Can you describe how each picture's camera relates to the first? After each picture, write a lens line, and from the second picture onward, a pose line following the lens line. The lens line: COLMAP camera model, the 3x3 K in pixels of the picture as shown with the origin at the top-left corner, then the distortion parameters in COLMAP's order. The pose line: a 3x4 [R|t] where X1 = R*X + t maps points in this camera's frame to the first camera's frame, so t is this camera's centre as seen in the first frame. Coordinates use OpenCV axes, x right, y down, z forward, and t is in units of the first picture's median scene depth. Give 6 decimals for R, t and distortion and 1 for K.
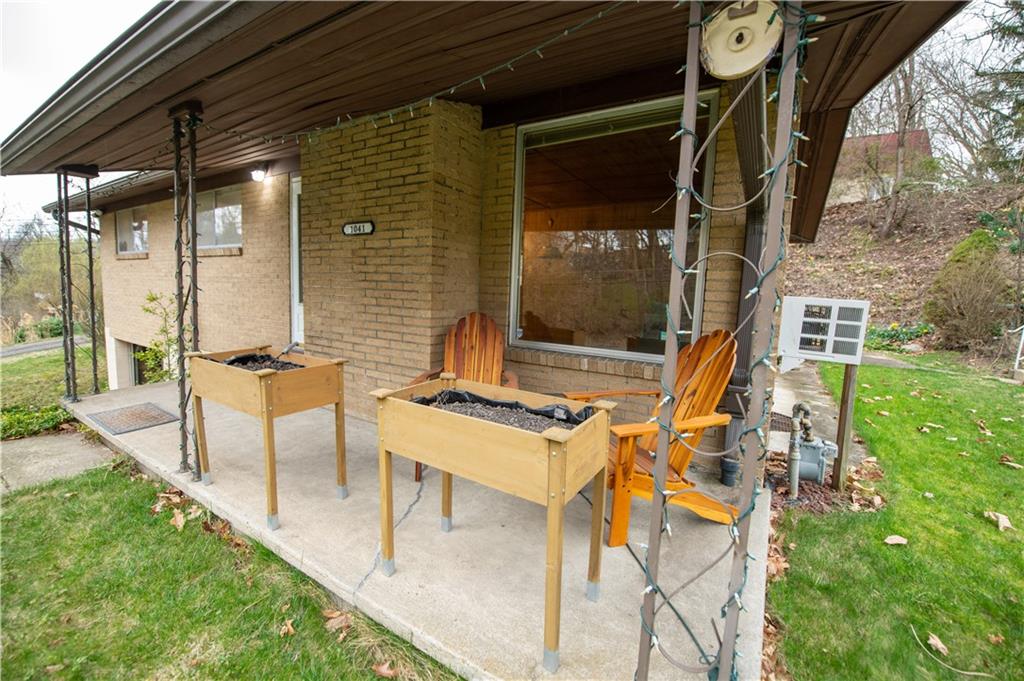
lens RADIAL K [[419.9, 0, 512.0], [0, 419.9, 340.5], [0, 0, 1]] dist [-0.027131, -0.000159]
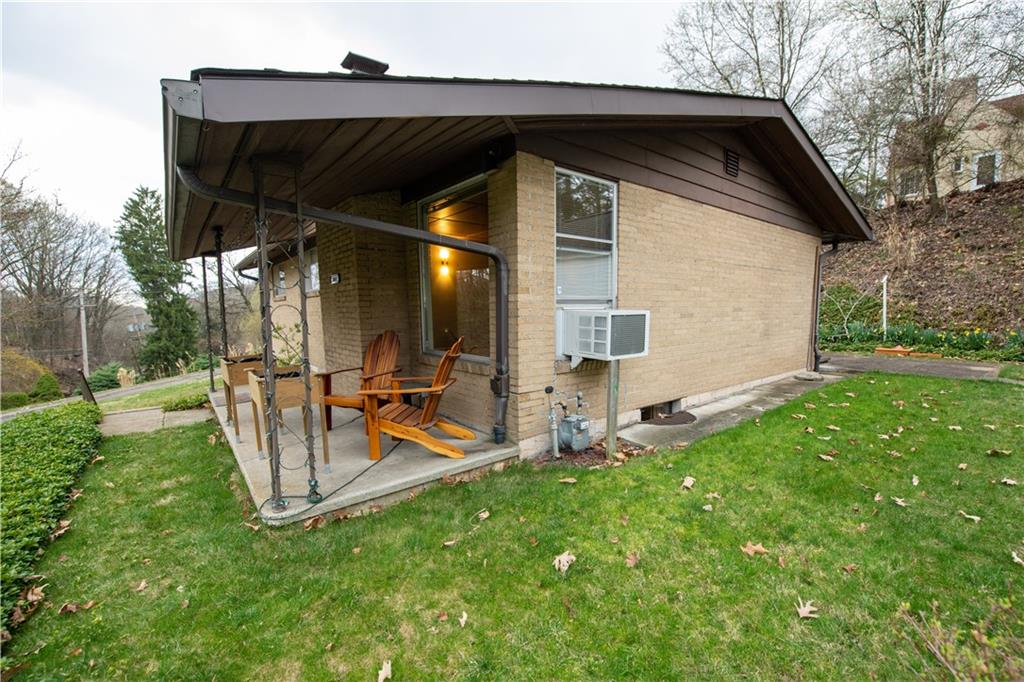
lens RADIAL K [[423.7, 0, 512.7], [0, 423.7, 364.3], [0, 0, 1]] dist [-0.019911, -0.000208]
pose [[0.945461, -0.008387, -0.325627, 0.835746], [0.011057, 0.999919, 0.006349, 0.050791], [0.325547, -0.009603, 0.945477, -0.298959]]
